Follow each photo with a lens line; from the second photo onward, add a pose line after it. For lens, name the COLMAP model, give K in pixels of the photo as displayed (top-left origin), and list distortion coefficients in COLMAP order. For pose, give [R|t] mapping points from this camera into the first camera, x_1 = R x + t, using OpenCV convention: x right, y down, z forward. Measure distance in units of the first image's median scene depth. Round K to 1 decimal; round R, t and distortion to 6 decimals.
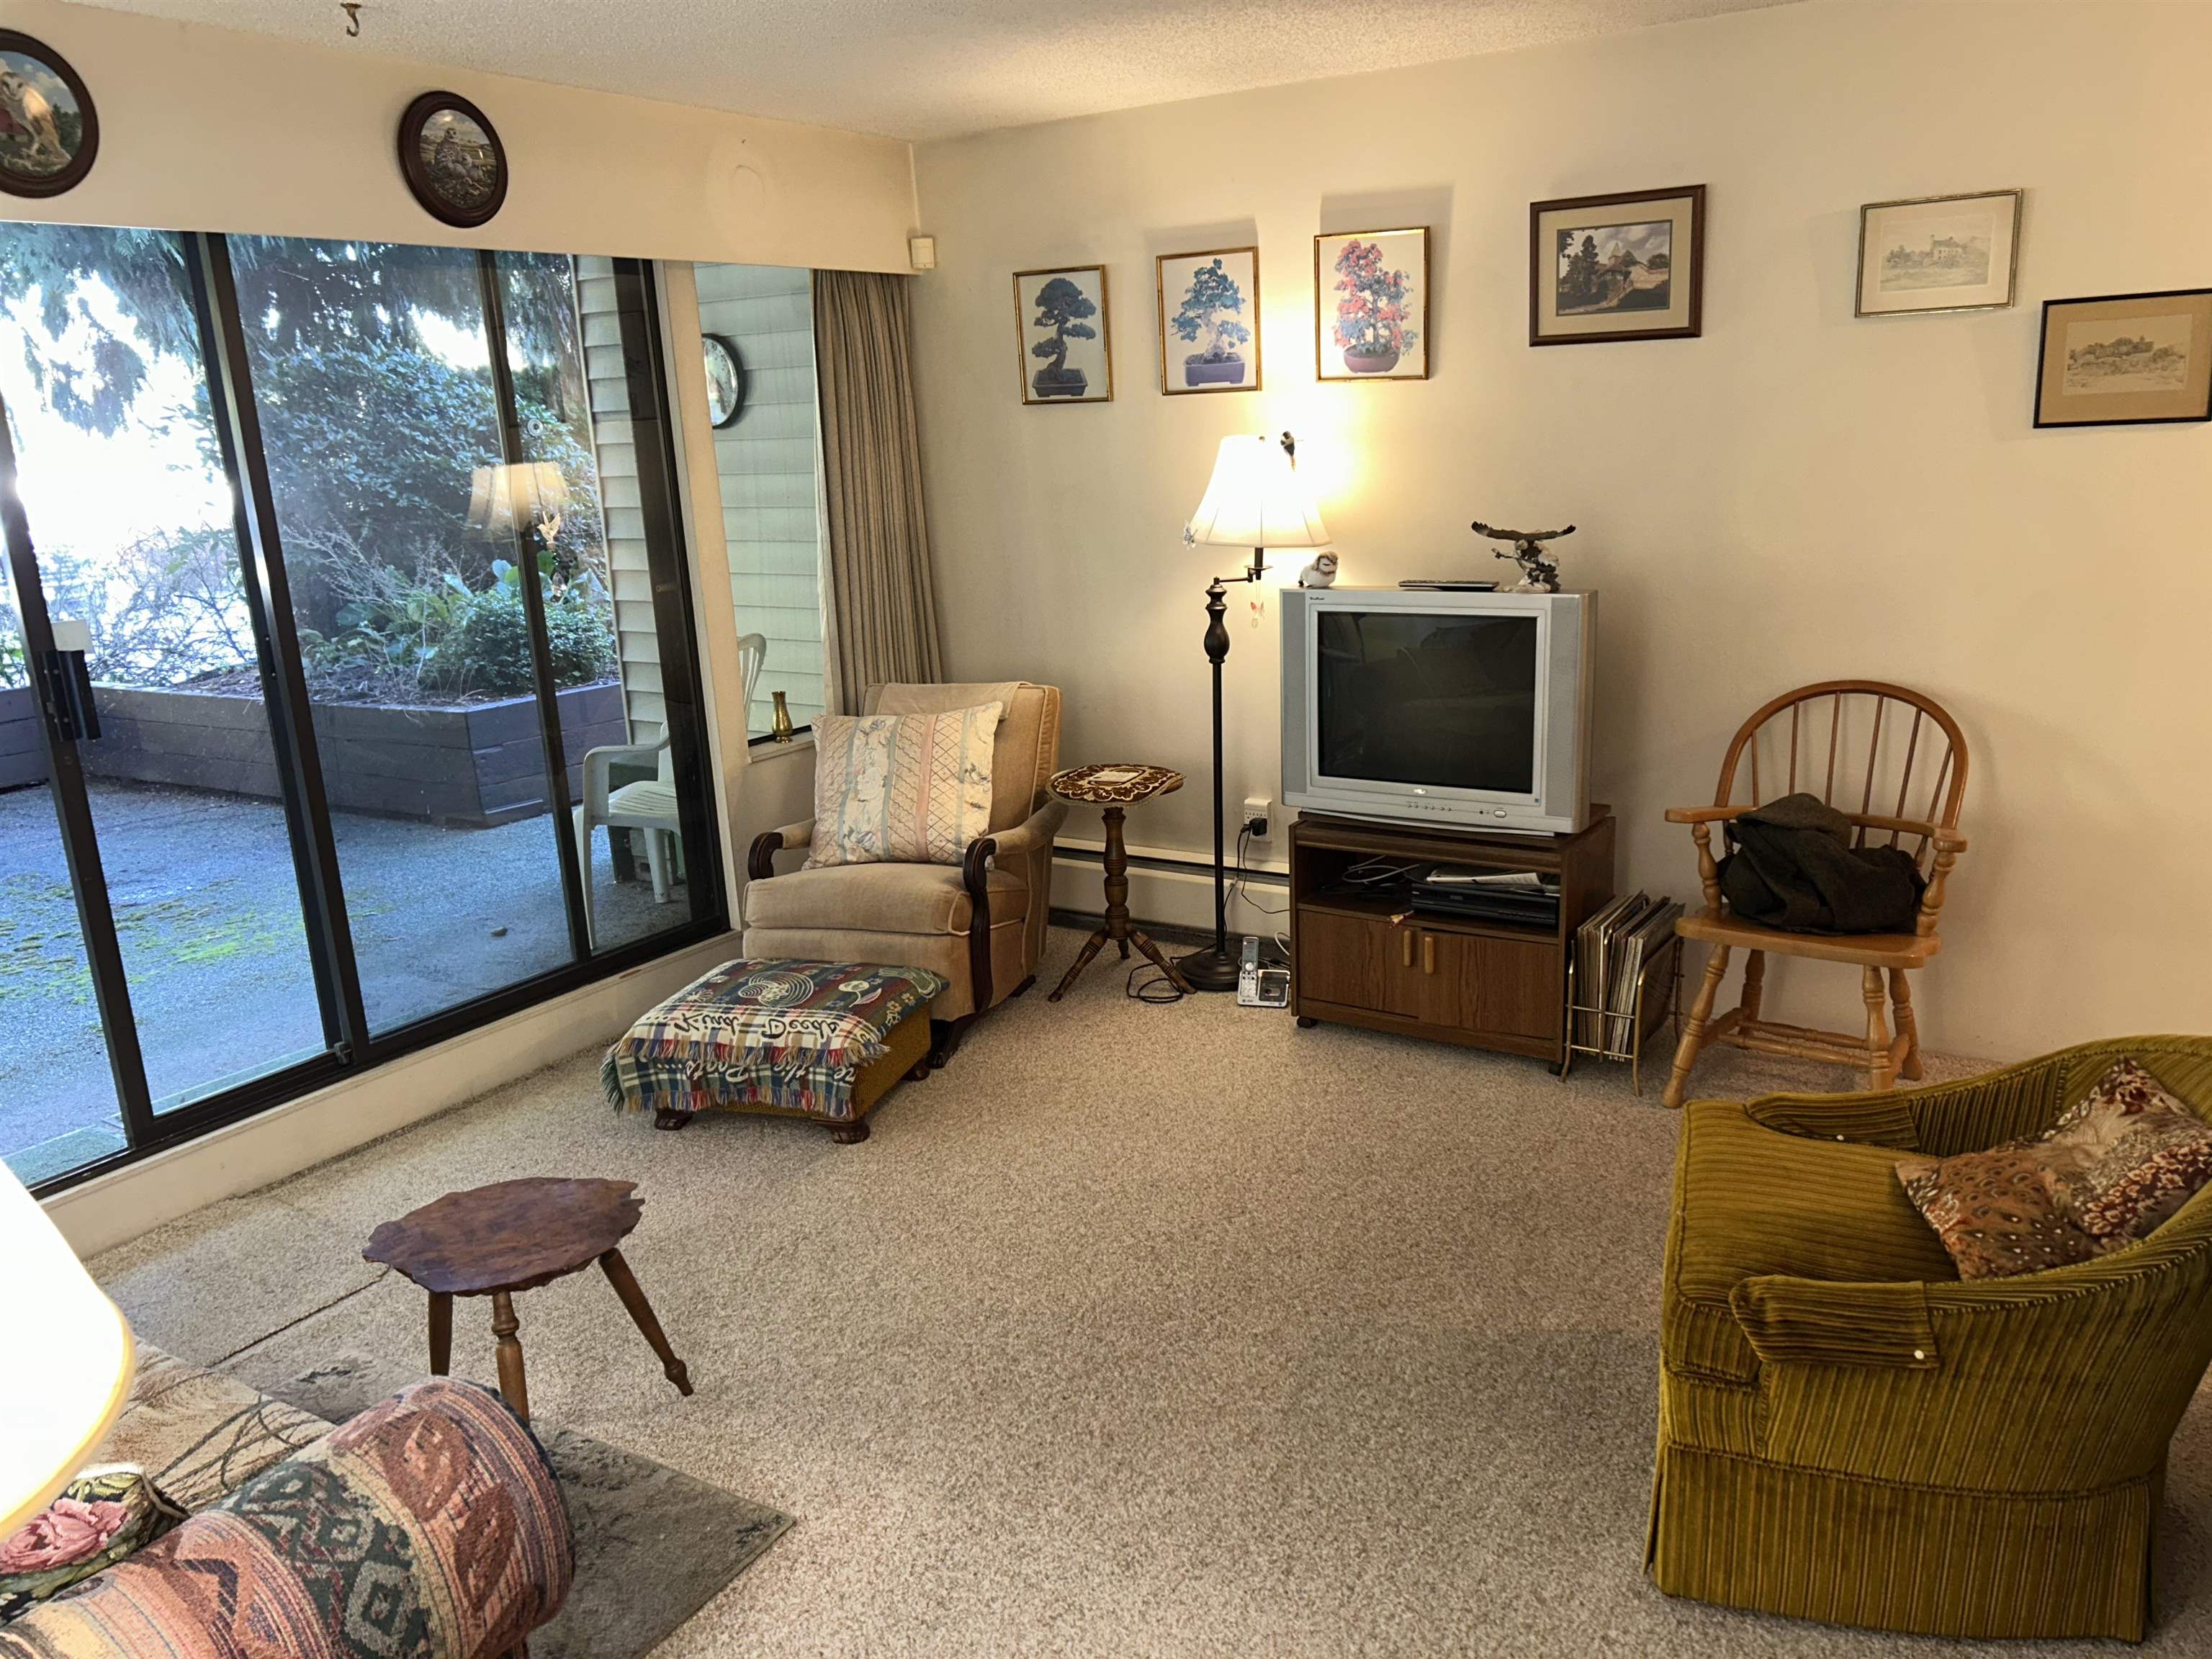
lens RADIAL K [[1672.6, 0, 1148.8], [0, 1672.6, 829.3], [0, 0, 1]] dist [0.003306, -0.004016]
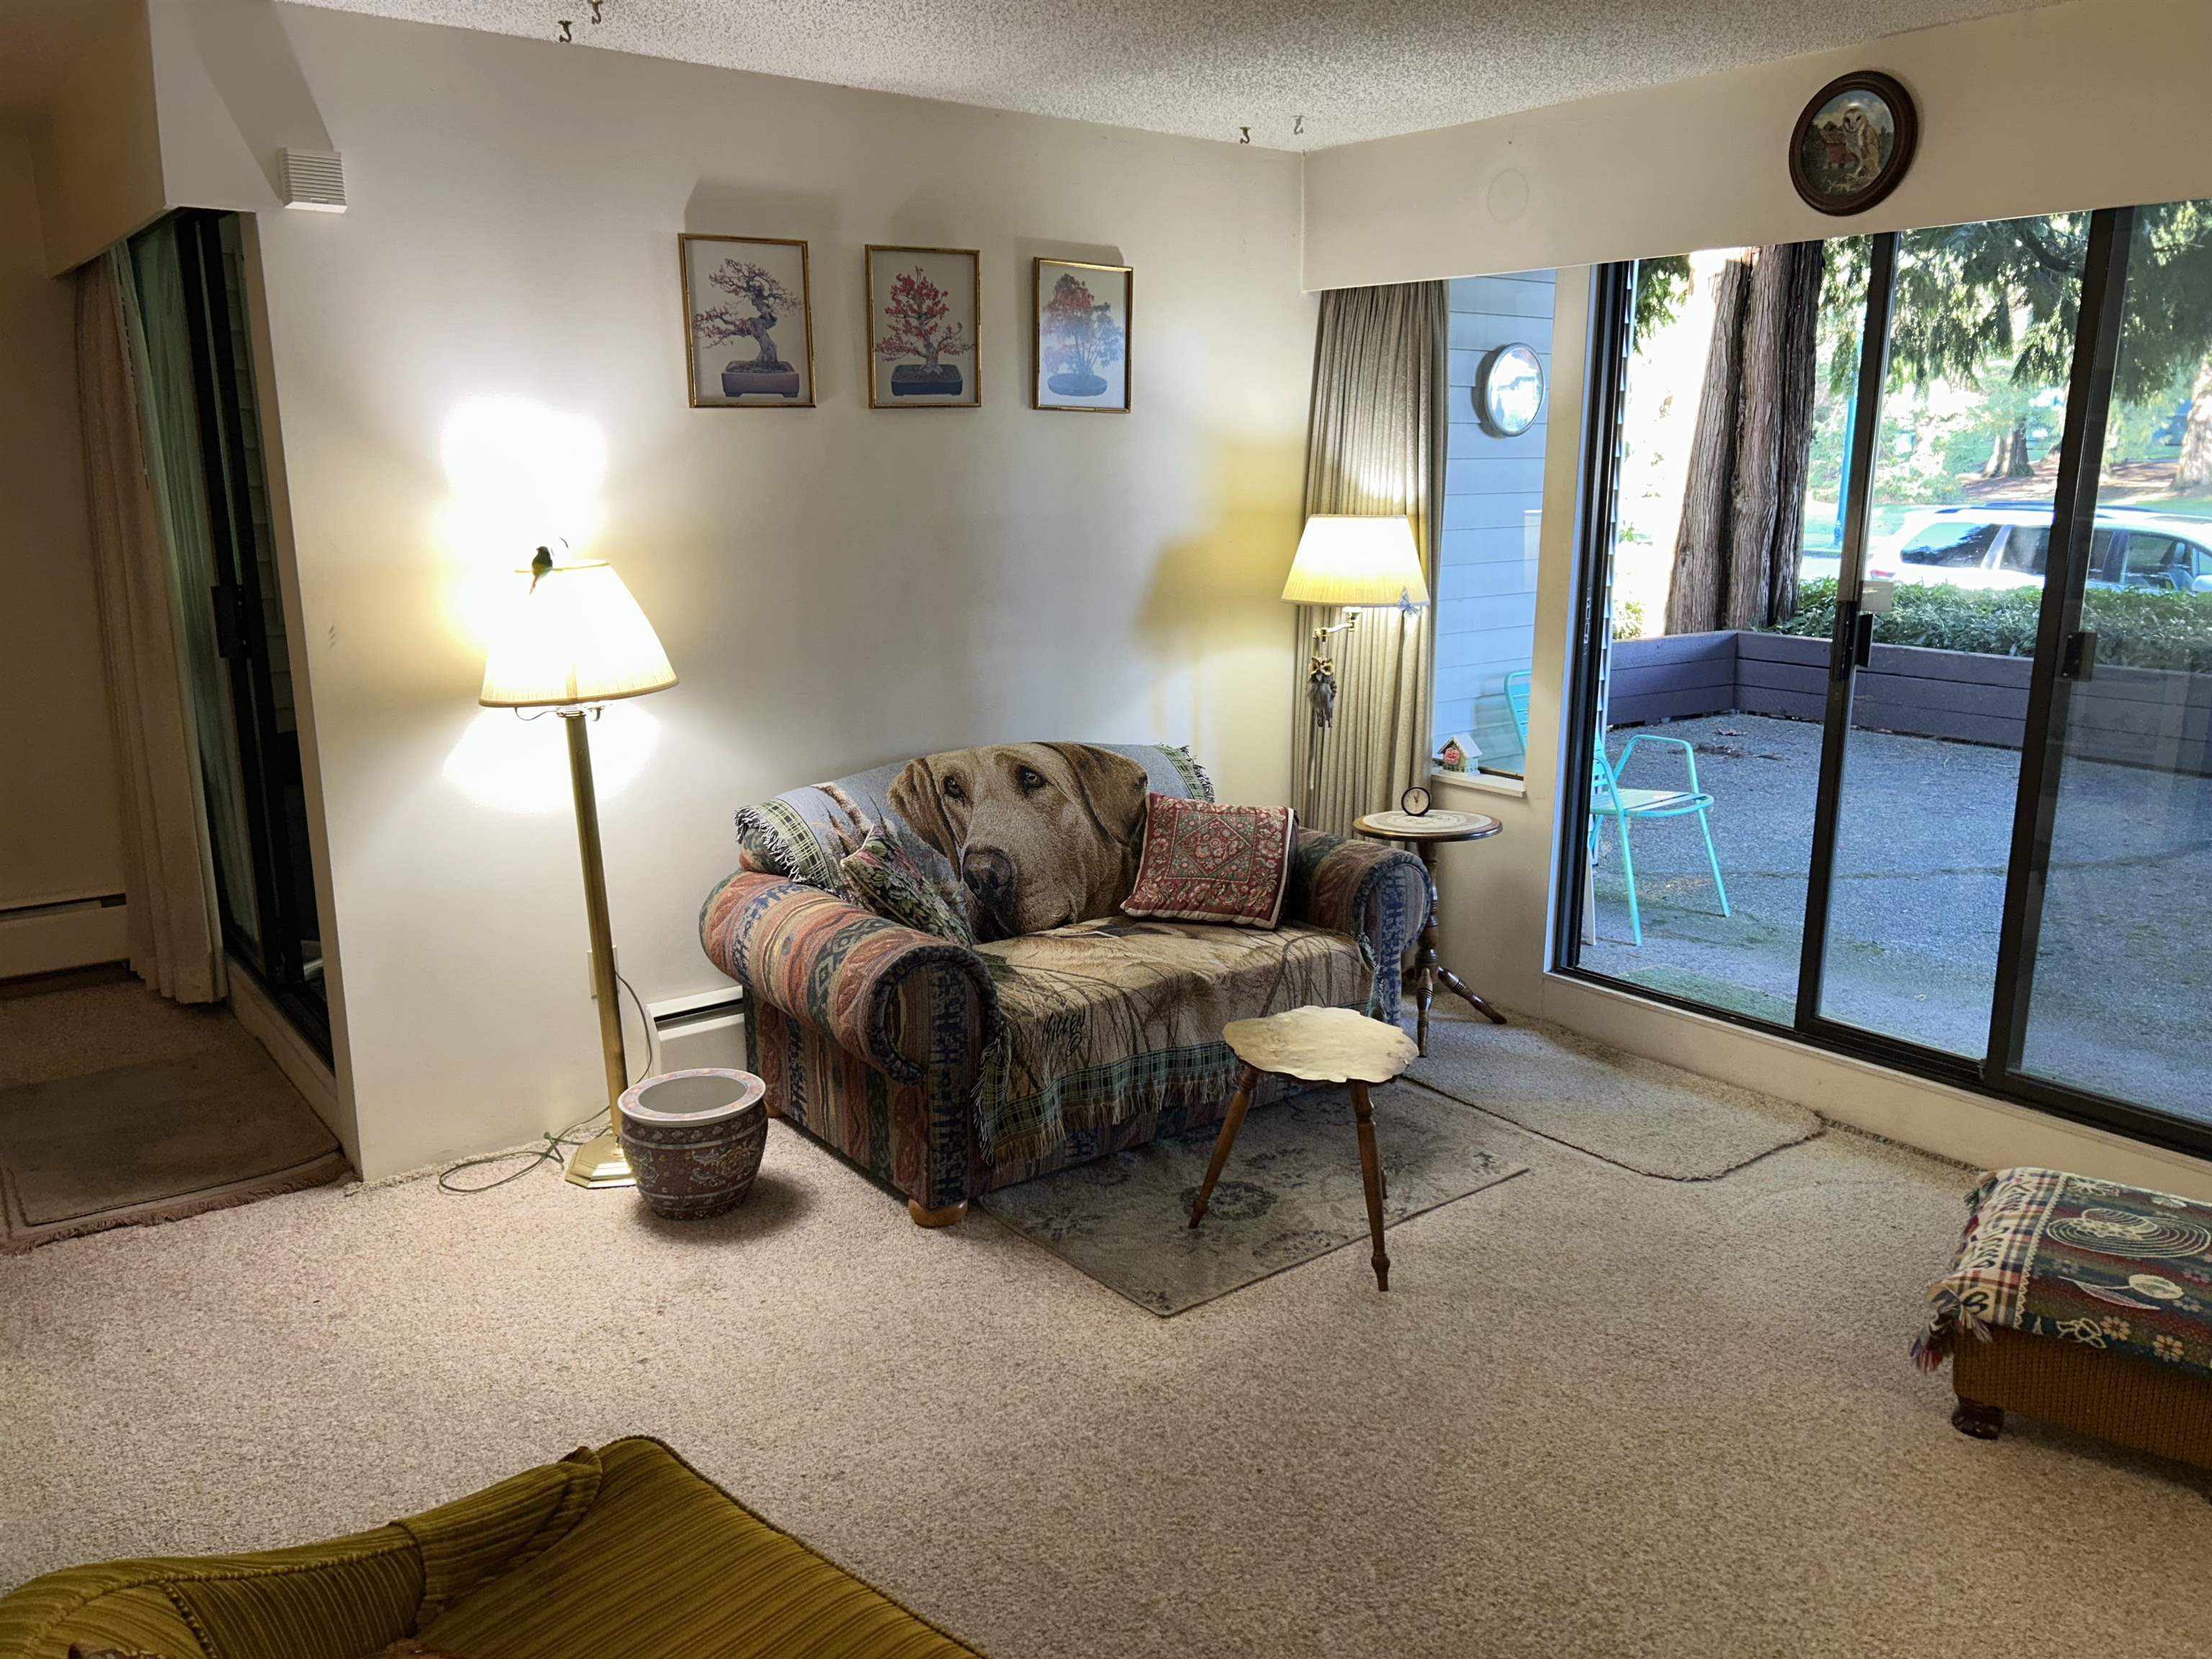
lens RADIAL K [[1641.5, 0, 1106.0], [0, 1641.5, 829.5], [0, 0, 1]] dist [0.005869, 0.000687]
pose [[-0.354823, 0.247826, -0.901489, 0.507889], [-0.219037, 0.915358, 0.337851, -0.198124], [0.908913, 0.317336, -0.270507, 0.747268]]
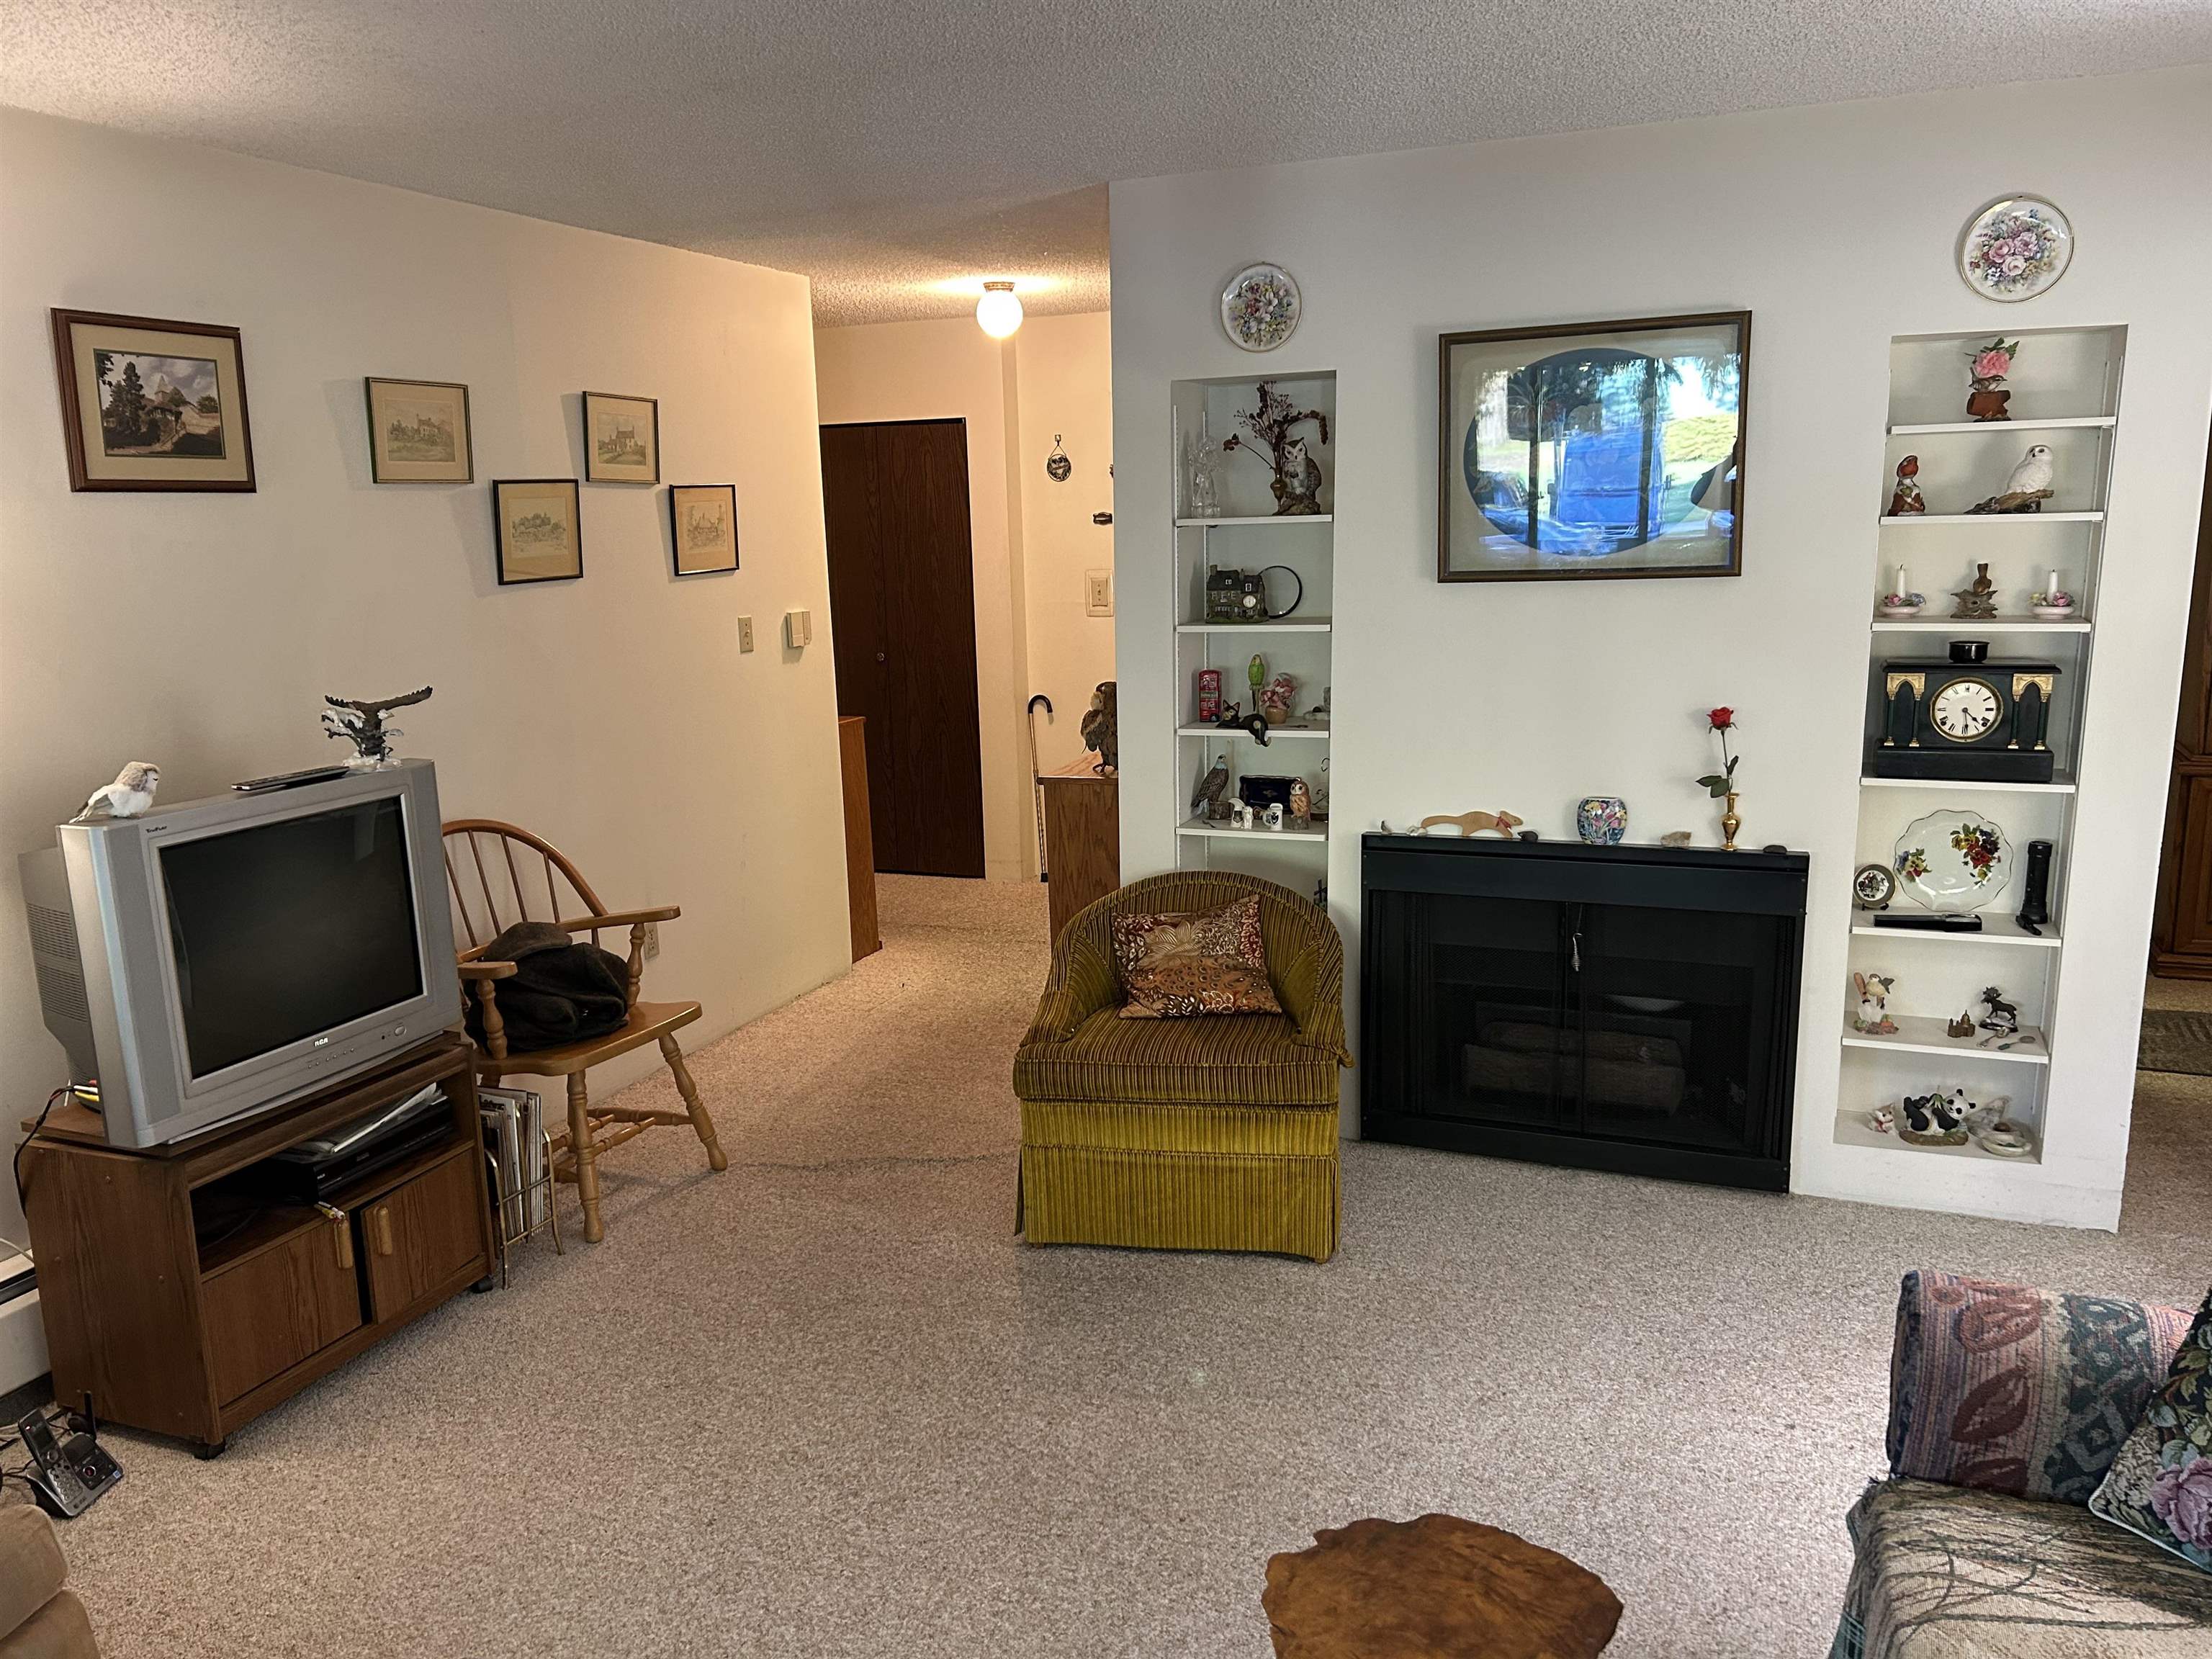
lens RADIAL K [[1641.5, 0, 1106.0], [0, 1641.5, 829.5], [0, 0, 1]] dist [0.005869, 0.000687]
pose [[-0.157982, -0.143369, 0.976978, -0.662088], [0.267232, 0.946274, 0.182076, -0.165984], [-0.950594, 0.289845, -0.111182, 0.737734]]
